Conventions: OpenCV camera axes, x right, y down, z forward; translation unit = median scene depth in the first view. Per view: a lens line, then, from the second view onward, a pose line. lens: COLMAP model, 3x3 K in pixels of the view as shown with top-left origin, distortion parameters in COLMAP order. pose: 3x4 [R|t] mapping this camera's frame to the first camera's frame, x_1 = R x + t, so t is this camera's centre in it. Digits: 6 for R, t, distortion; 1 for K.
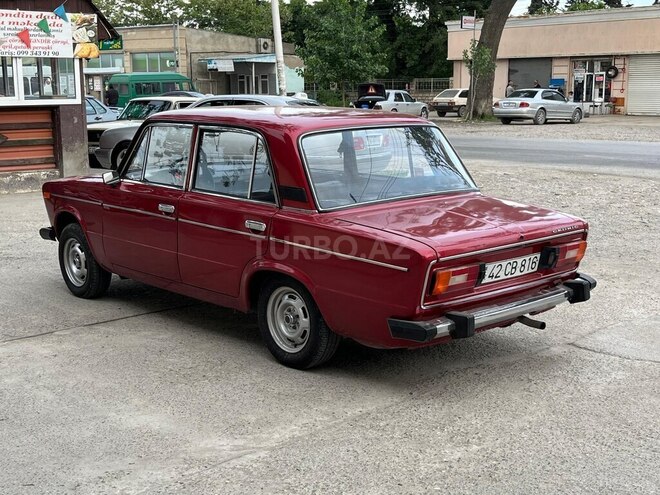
lens RADIAL K [[892.9, 0, 330.0], [0, 892.9, 247.5], [0, 0, 1]] dist [0.072426, -0.111022]
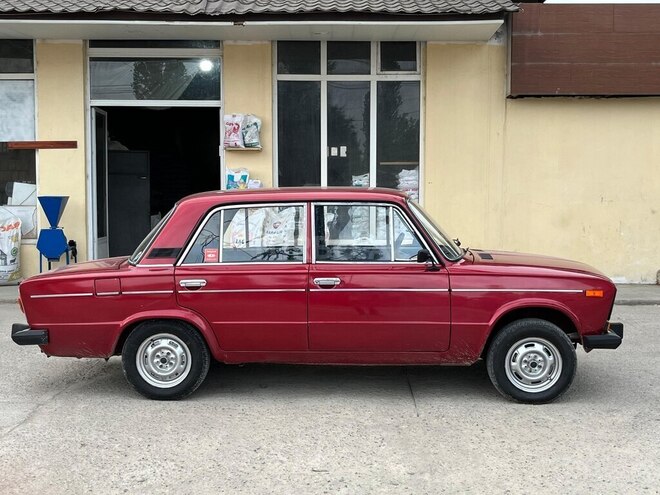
lens RADIAL K [[892.9, 0, 330.0], [0, 892.9, 247.5], [0, 0, 1]] dist [0.072426, -0.111022]
pose [[-0.702251, 0.058153, -0.709550, 0.310976], [-0.120837, 0.972461, 0.199294, -0.133375], [0.701599, 0.225694, -0.675885, 0.771089]]
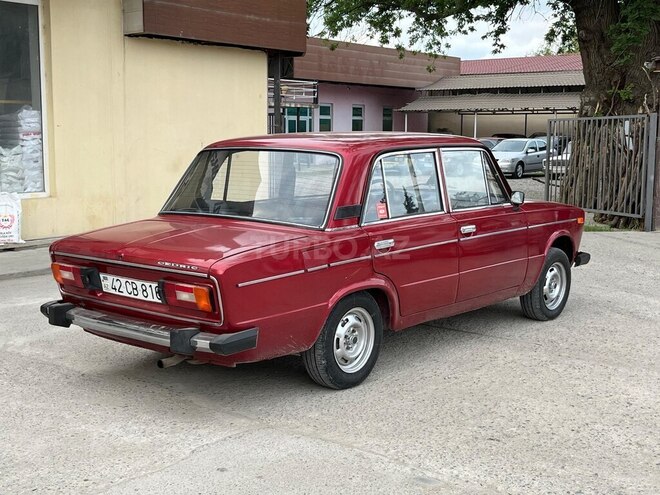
lens RADIAL K [[892.9, 0, 330.0], [0, 892.9, 247.5], [0, 0, 1]] dist [0.072426, -0.111022]
pose [[0.138307, 0.135916, -0.981019, 0.411669], [-0.182936, 0.977000, 0.109568, -0.058300], [0.973348, 0.164310, 0.159990, 0.358674]]
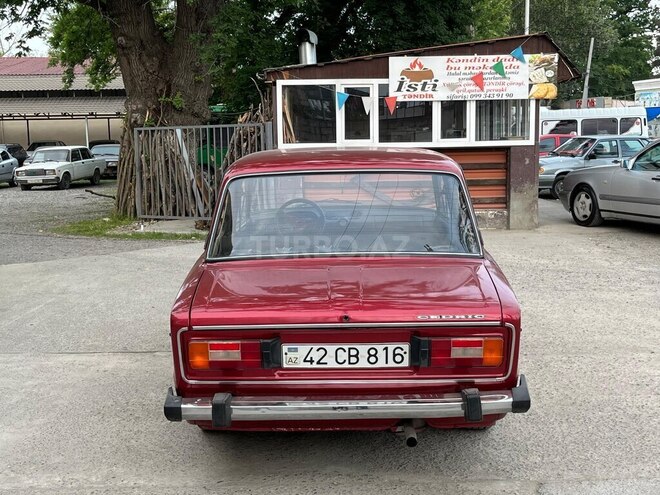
lens RADIAL K [[892.9, 0, 330.0], [0, 892.9, 247.5], [0, 0, 1]] dist [0.072426, -0.111022]
pose [[0.735025, 0.083173, -0.672920, 0.241600], [-0.113242, 0.993567, -0.000887, -0.023257], [0.668517, 0.076855, 0.739715, 0.139877]]
